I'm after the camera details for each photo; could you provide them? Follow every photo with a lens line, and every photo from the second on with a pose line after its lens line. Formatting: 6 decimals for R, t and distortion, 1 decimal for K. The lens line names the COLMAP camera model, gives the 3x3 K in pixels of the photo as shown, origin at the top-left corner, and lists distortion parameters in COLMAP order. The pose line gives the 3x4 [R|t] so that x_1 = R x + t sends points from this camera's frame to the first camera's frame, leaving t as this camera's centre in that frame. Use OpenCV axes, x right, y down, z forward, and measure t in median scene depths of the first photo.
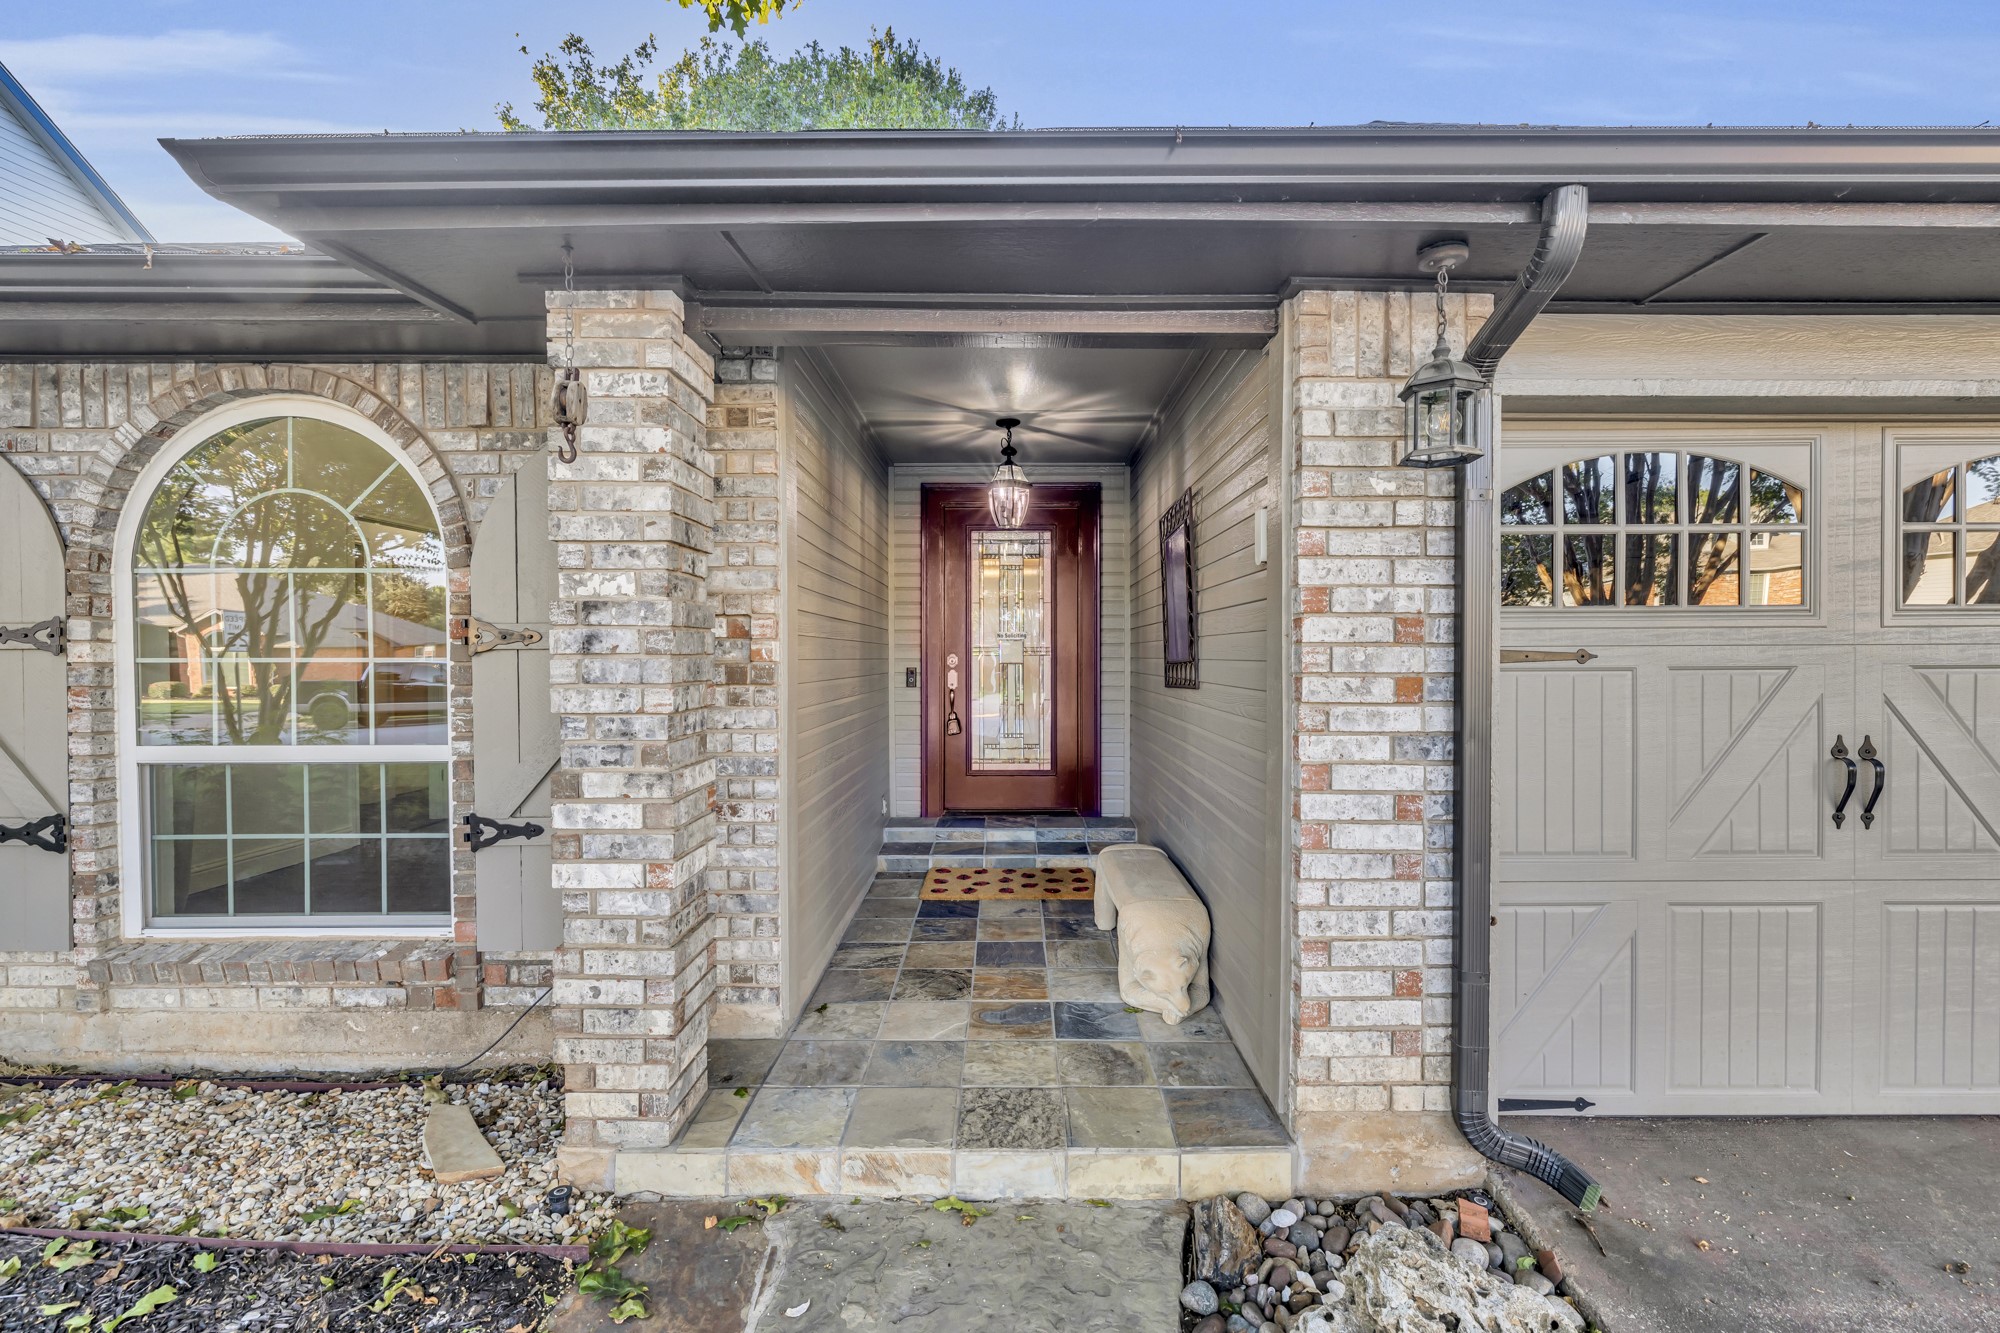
lens RADIAL K [[844.8, 0, 1012.7], [0, 844.8, 669.2], [0, 0, 1]] dist [0.002500, 0.000484]
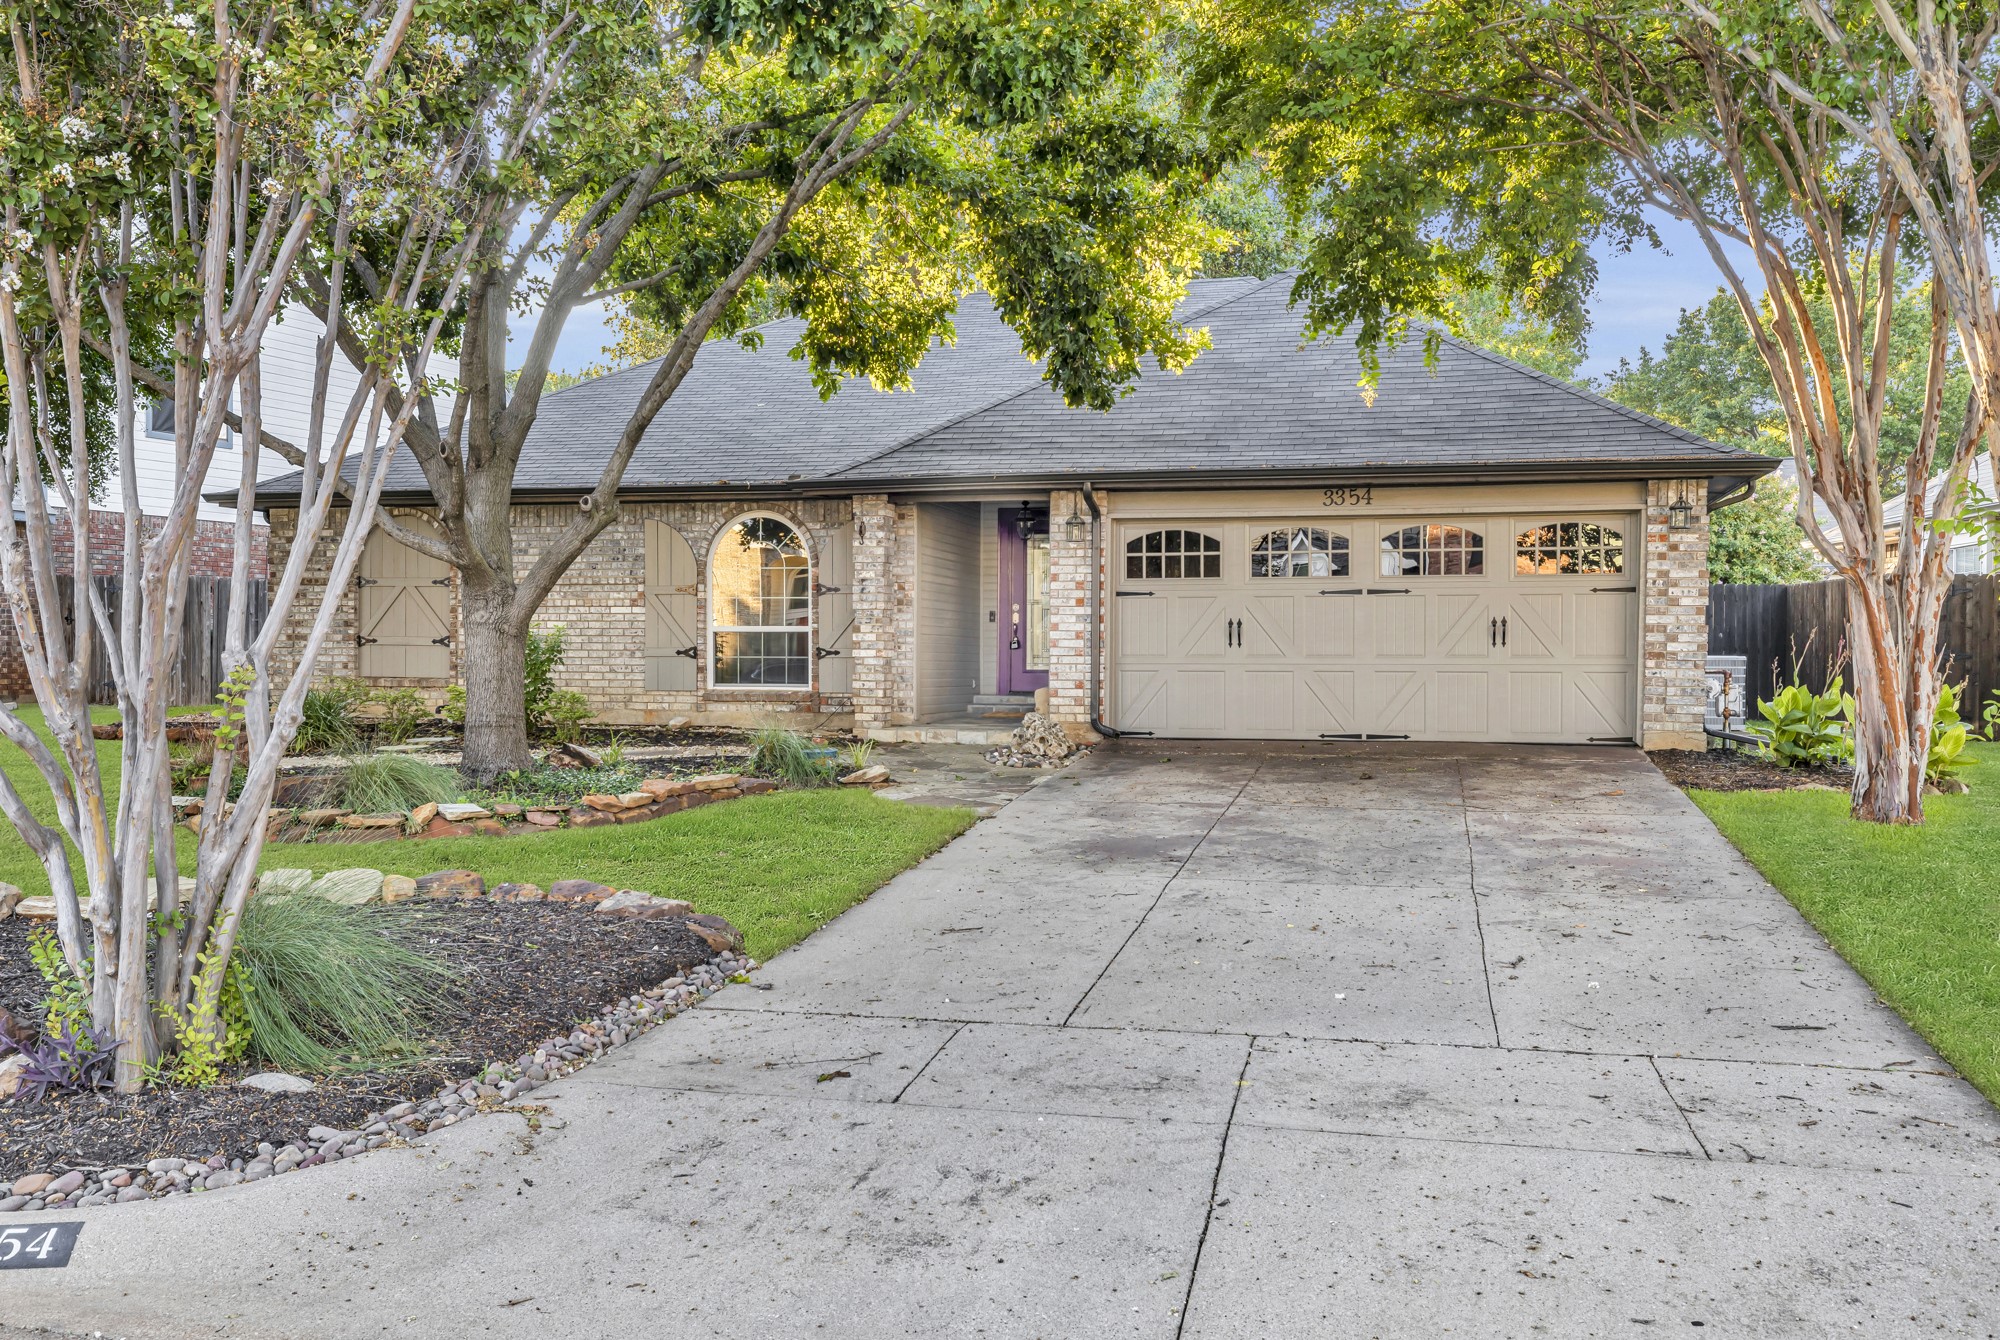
lens RADIAL K [[1156.6, 0, 999.3], [0, 1156.6, 662.9], [0, 0, 1]] dist [0.005291, 0.000108]
pose [[0.974041, 0.011371, -0.226087, 1.194083], [-0.009942, 0.999923, 0.007459, 0.237101], [0.226154, -0.005018, 0.974079, -3.690578]]
